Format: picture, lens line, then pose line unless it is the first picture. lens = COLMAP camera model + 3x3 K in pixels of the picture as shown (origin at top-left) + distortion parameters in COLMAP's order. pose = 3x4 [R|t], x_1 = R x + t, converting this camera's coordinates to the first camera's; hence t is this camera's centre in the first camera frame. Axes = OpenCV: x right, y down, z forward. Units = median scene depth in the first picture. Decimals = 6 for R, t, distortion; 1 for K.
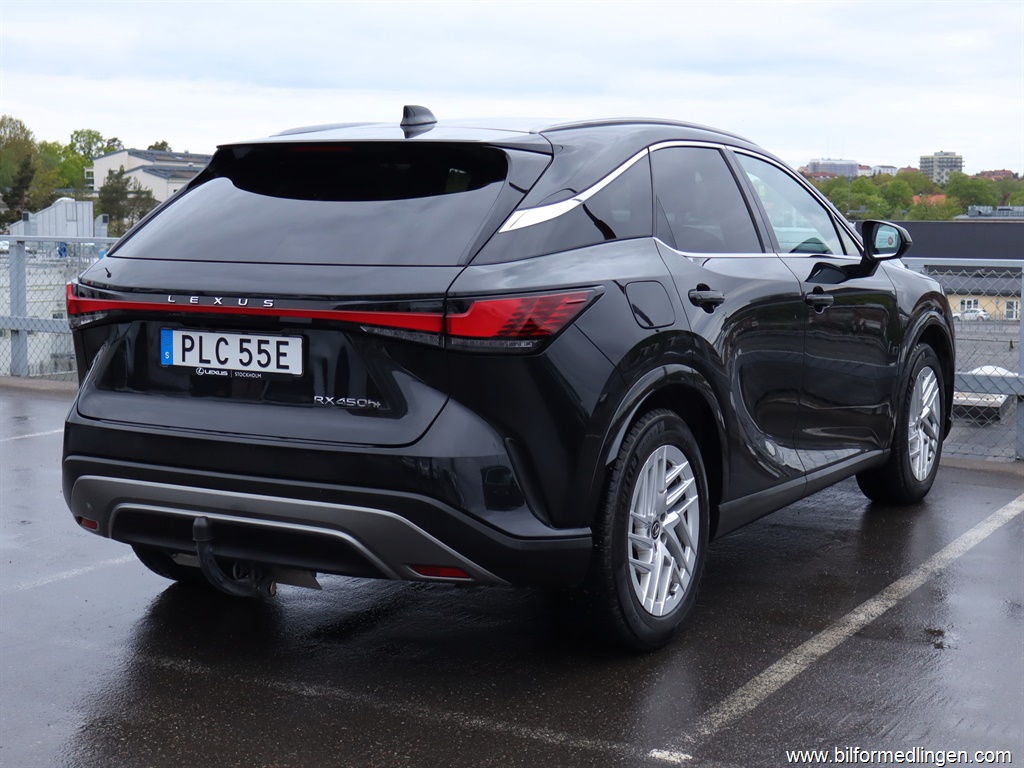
lens RADIAL K [[1634.2, 0, 544.9], [0, 1634.2, 410.1], [0, 0, 1]] dist [0.051146, 0.000000]
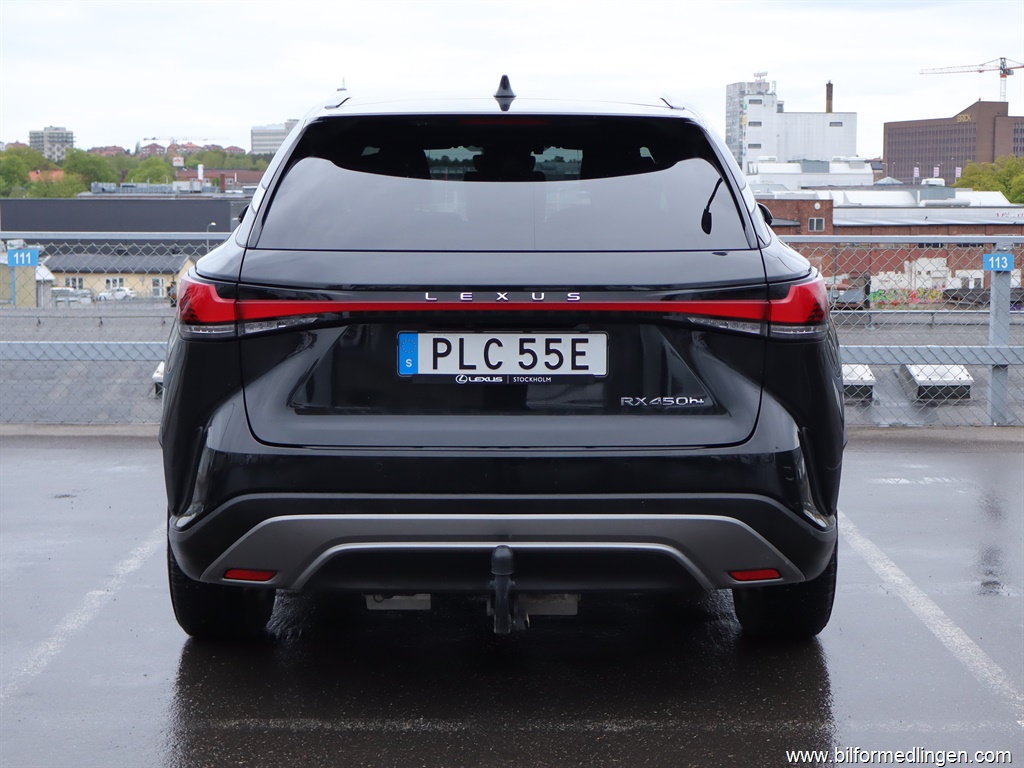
lens RADIAL K [[1634.2, 0, 546.7], [0, 1634.2, 385.2], [0, 0, 1]] dist [0.051146, 0.000000]
pose [[0.861224, -0.065973, 0.503926, -0.600706], [0.066404, 0.997646, 0.017124, -0.032065], [-0.503869, 0.018715, 0.863577, 0.235371]]
